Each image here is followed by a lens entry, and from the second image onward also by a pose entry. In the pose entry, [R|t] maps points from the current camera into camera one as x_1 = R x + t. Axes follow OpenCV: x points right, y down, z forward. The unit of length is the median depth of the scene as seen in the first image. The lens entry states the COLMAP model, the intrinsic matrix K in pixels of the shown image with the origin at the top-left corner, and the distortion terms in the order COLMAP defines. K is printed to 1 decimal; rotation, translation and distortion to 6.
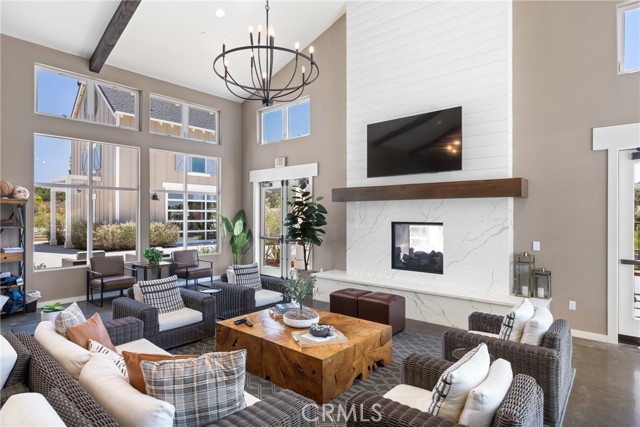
lens RADIAL K [[359.5, 0, 320.6], [0, 359.5, 211.9], [0, 0, 1]] dist [0.000649, -0.000205]
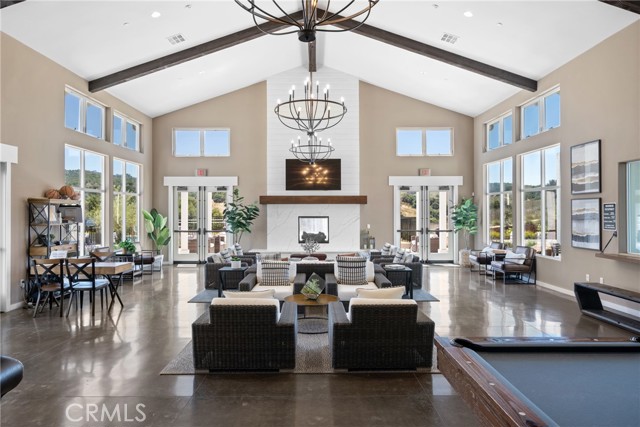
lens RADIAL K [[401.9, 0, 319.3], [0, 401.9, 213.5], [0, 0, 1]] dist [-0.001735, -0.000333]
pose [[0.760398, 0.001690, 0.649455, -1.000624], [-0.004800, 0.999984, 0.003018, 0.007524], [-0.649440, -0.005413, 0.760394, -0.554333]]
